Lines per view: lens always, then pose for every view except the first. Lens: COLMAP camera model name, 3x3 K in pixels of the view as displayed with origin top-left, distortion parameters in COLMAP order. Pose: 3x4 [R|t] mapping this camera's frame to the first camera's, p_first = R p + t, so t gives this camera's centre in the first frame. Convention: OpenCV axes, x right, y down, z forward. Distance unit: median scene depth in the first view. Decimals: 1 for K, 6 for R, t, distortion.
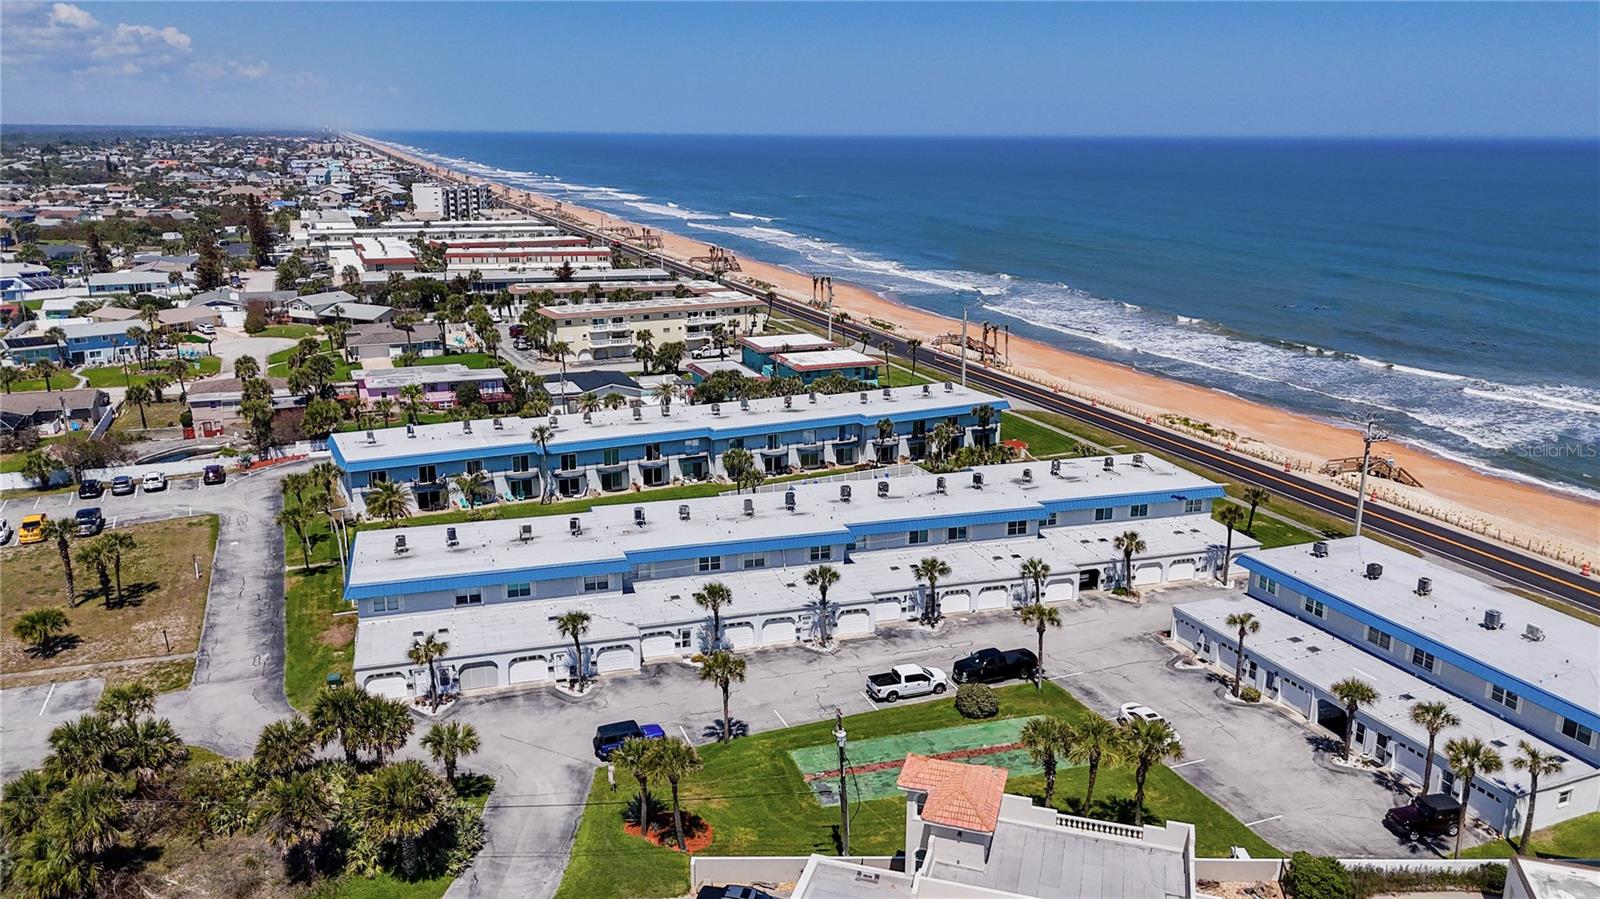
lens RADIAL K [[1181.3, 0, 800.0], [0, 1181.3, 449.5], [0, 0, 1]] dist [0.074045, -0.066375]
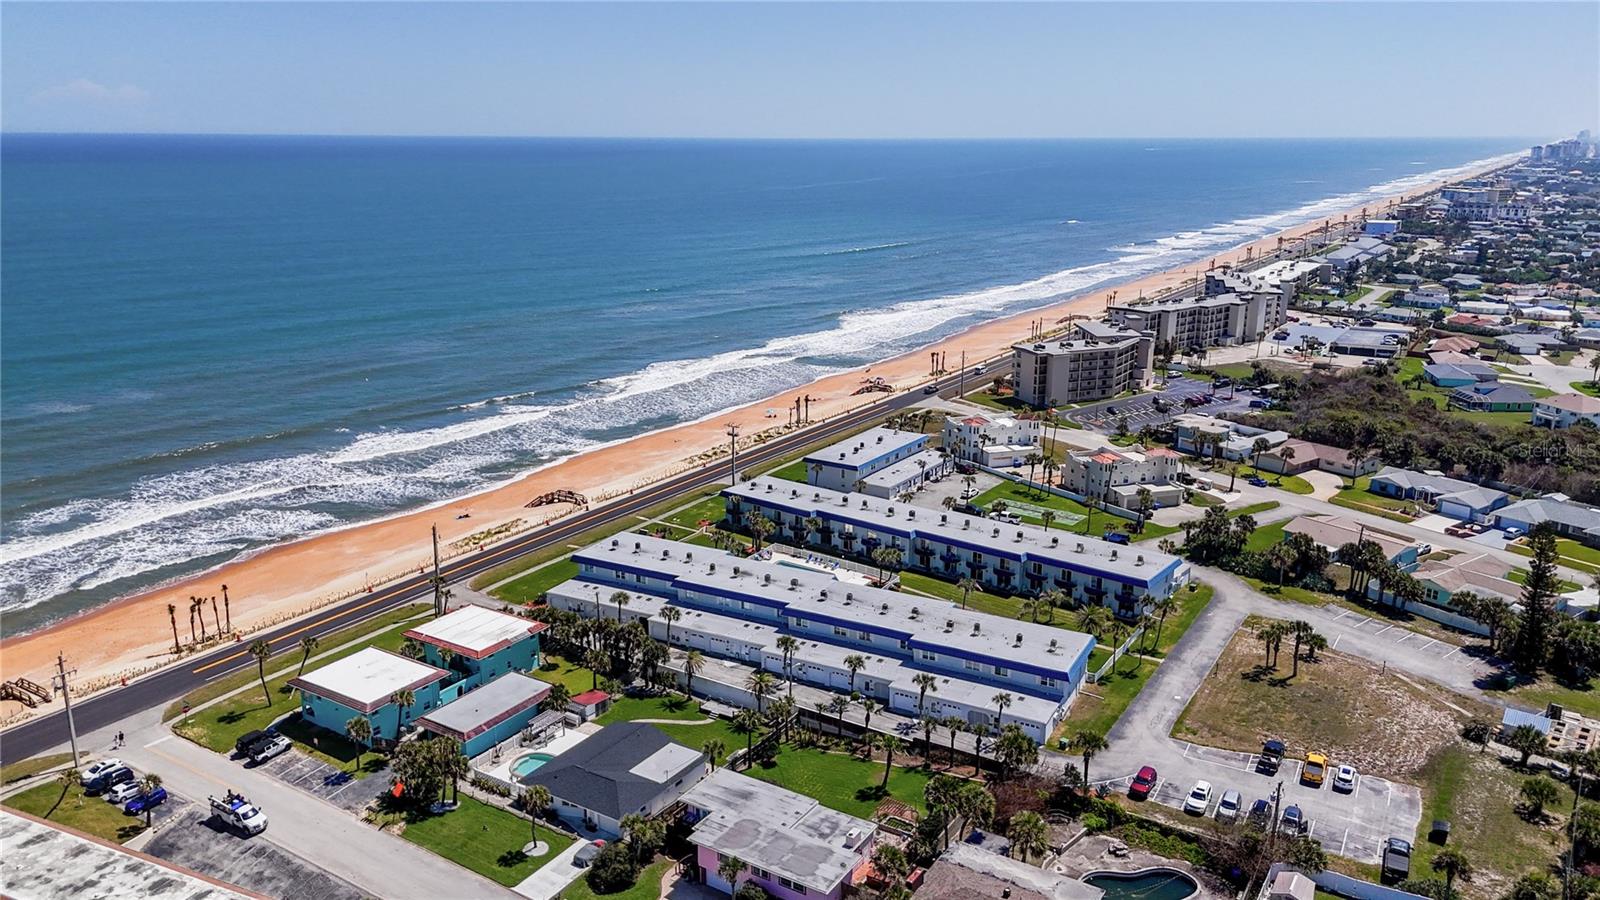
lens RADIAL K [[1178.4, 0, 800.0], [0, 1178.4, 450.0], [0, 0, 1]] dist [0.100104, -0.145313]
pose [[-0.577166, -0.220443, 0.786311, -1.337801], [0.203400, 0.893725, 0.399856, -0.859309], [-0.790891, 0.390719, -0.470989, 2.045415]]
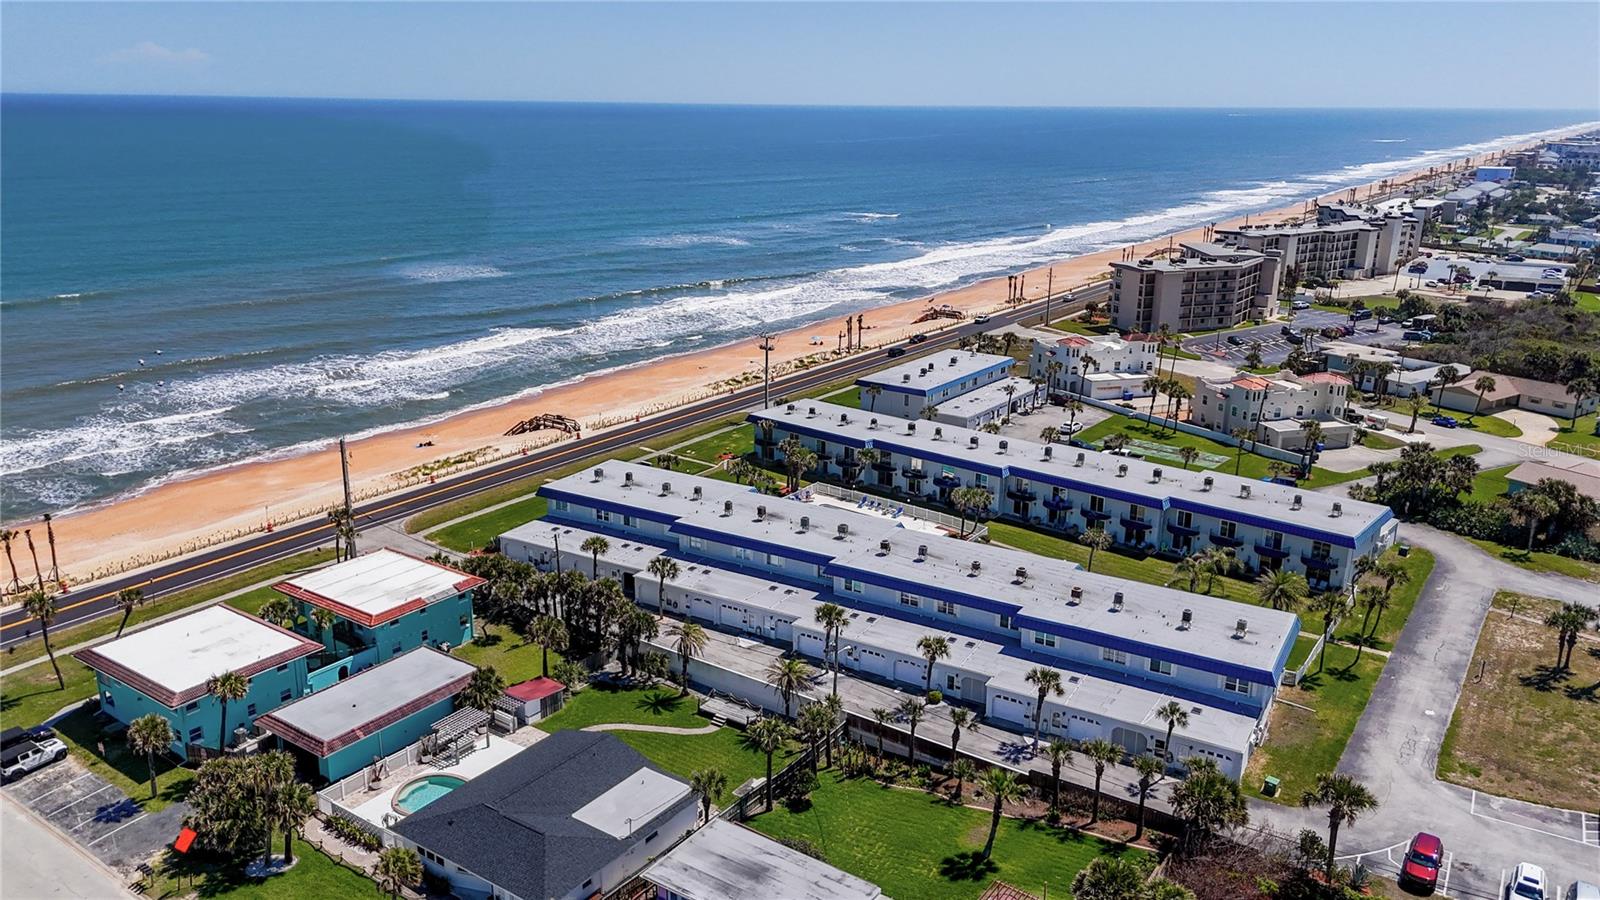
lens RADIAL K [[1179.9, 0, 800.0], [0, 1179.9, 450.0], [0, 0, 1]] dist [0.072280, -0.064498]
pose [[-0.541225, -0.250357, 0.802743, -0.968104], [0.203235, 0.887399, 0.413785, -0.595205], [-0.815948, 0.387096, -0.429402, 1.850743]]
